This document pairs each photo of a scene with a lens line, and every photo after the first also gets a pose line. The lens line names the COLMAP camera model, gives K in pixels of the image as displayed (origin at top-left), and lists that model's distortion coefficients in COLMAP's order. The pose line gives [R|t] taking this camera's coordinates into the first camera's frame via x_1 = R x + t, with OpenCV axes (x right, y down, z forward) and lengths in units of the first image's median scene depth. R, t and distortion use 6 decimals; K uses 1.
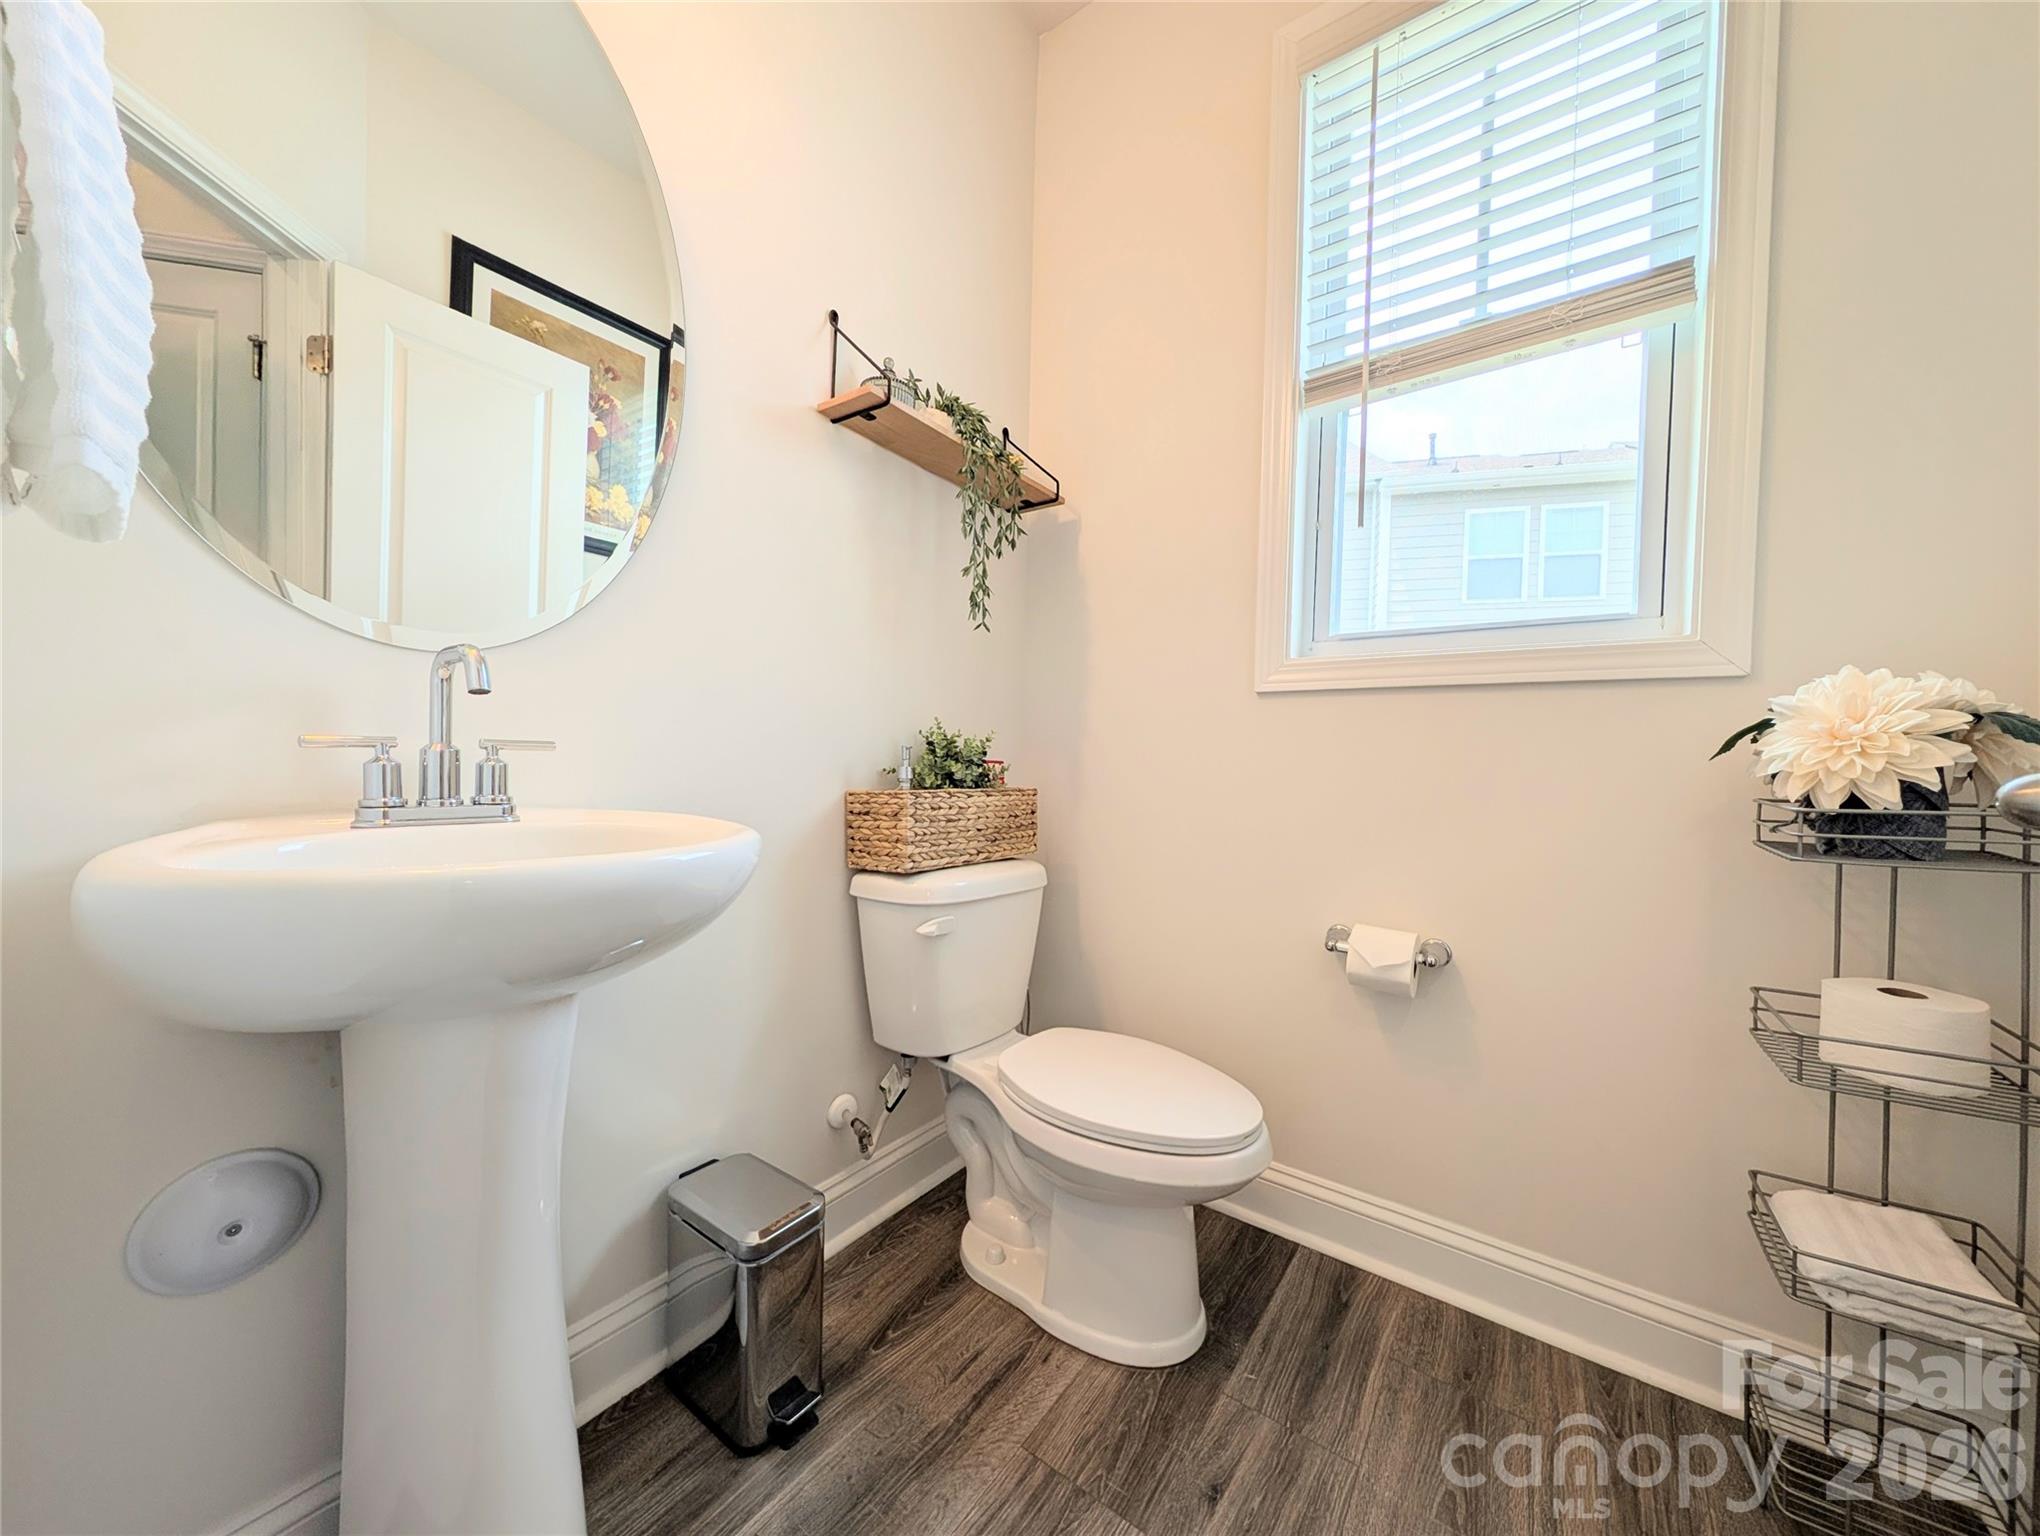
lens RADIAL K [[728.0, 0, 1014.6], [0, 728.0, 774.0], [0, 0, 1]] dist [0.004859, -0.001764]
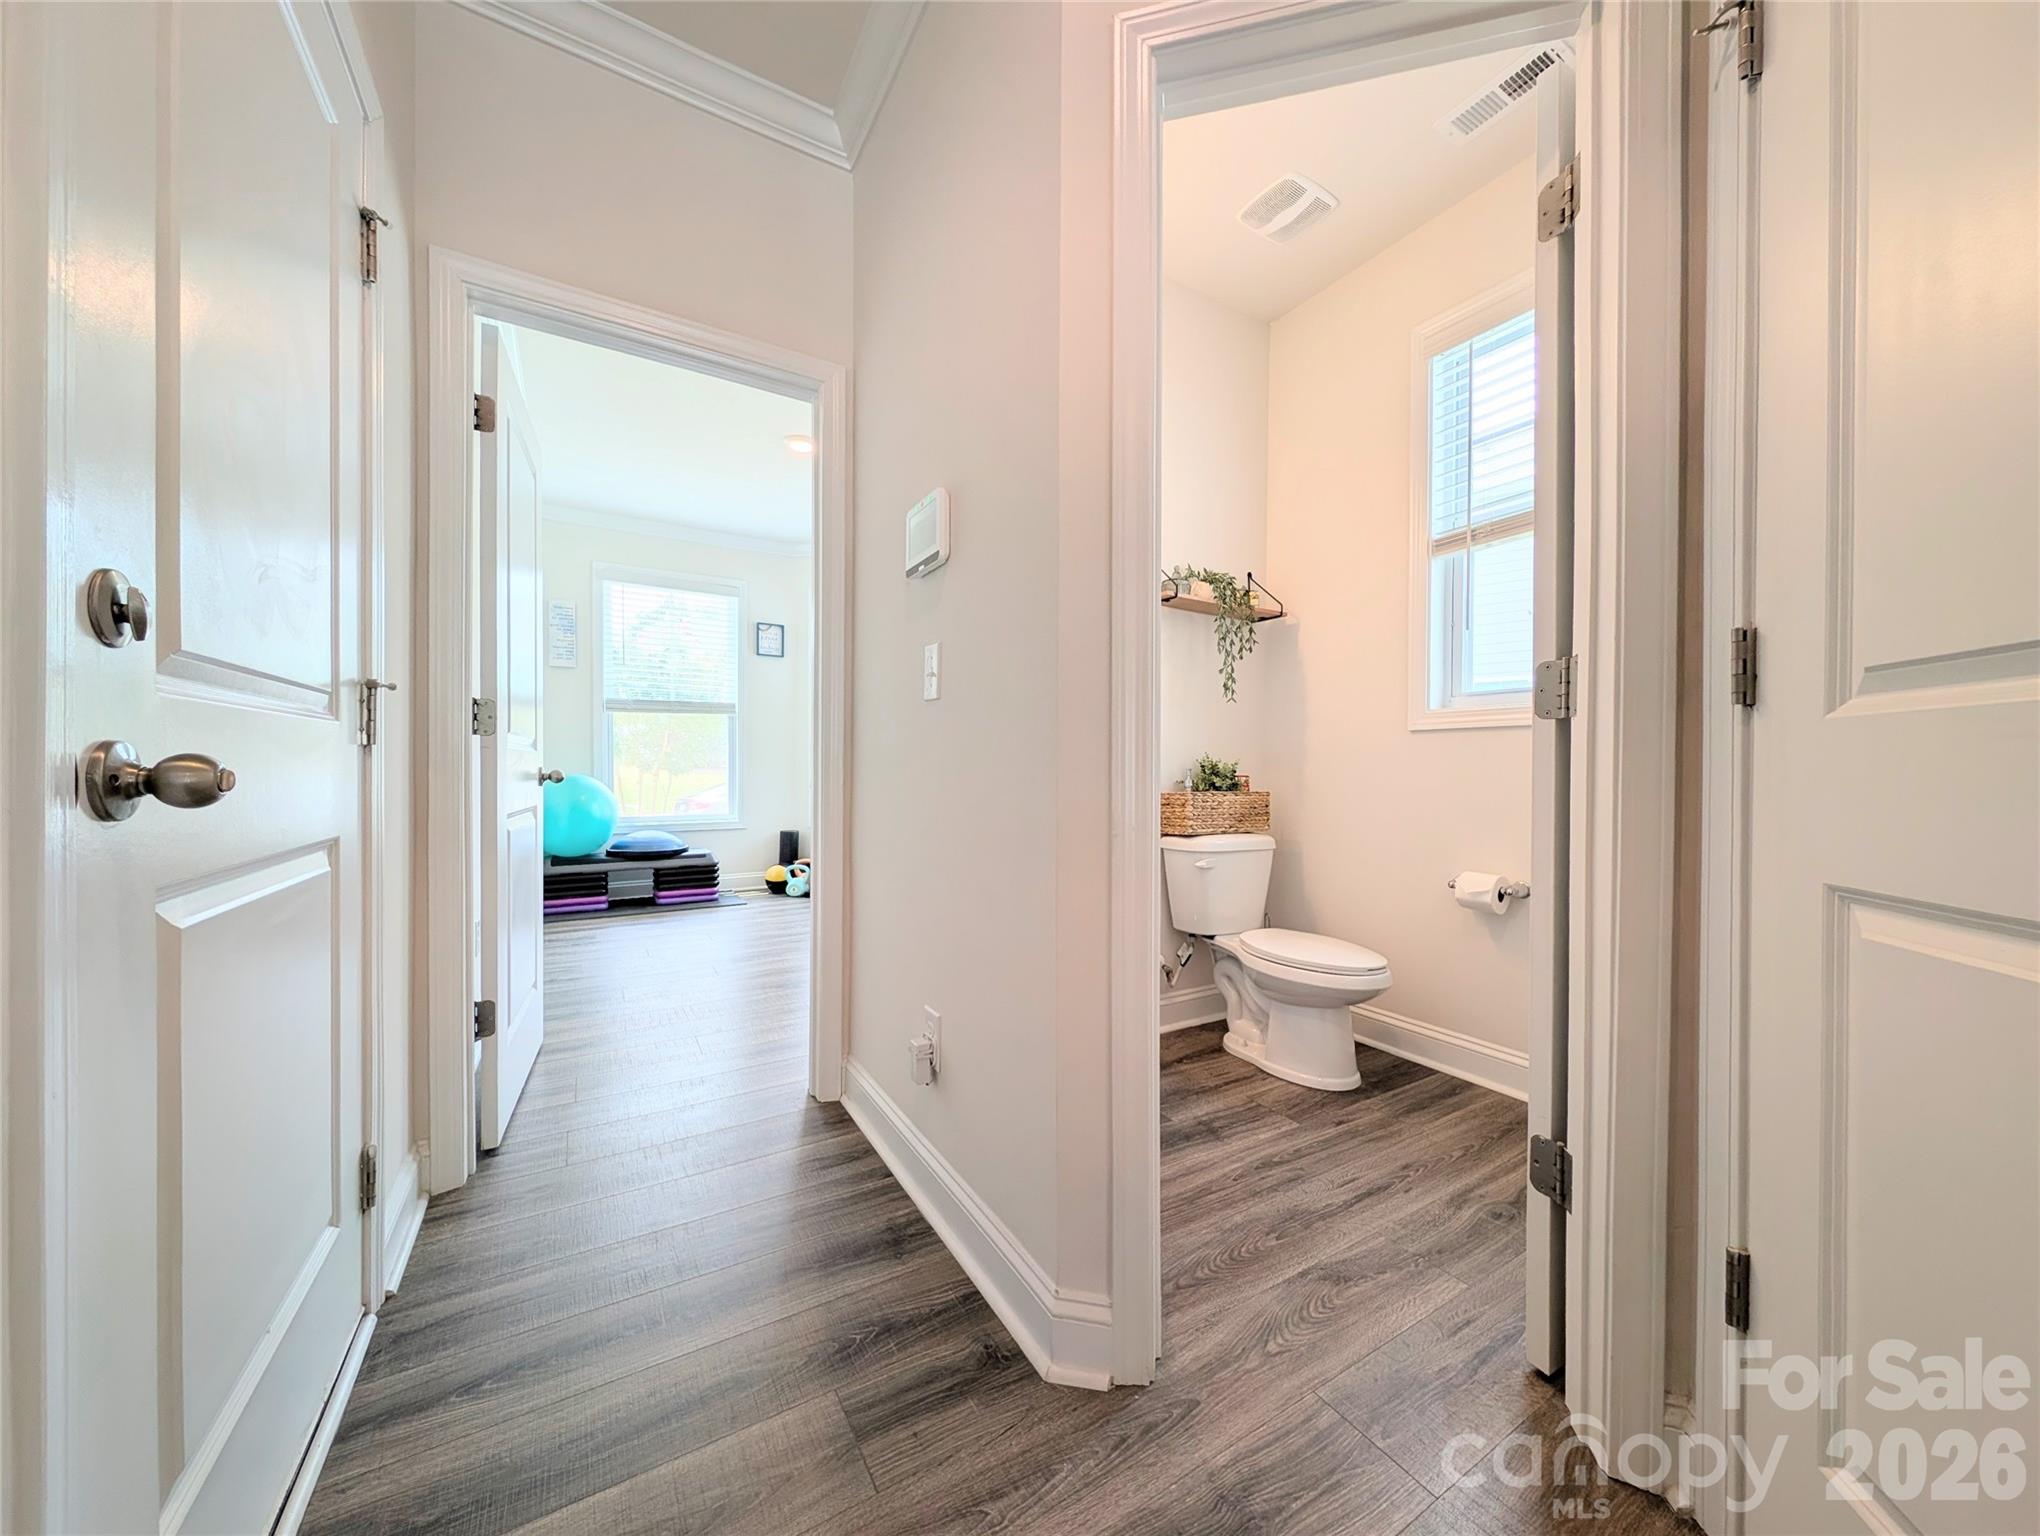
lens RADIAL K [[728.0, 0, 1008.2], [0, 728.0, 769.7], [0, 0, 1]] dist [0.004859, -0.001764]
pose [[0.918306, -0.017789, -0.395473, 0.159324], [0.009866, 0.999708, -0.022059, 0.000672], [0.395749, 0.016355, 0.918213, -0.869917]]
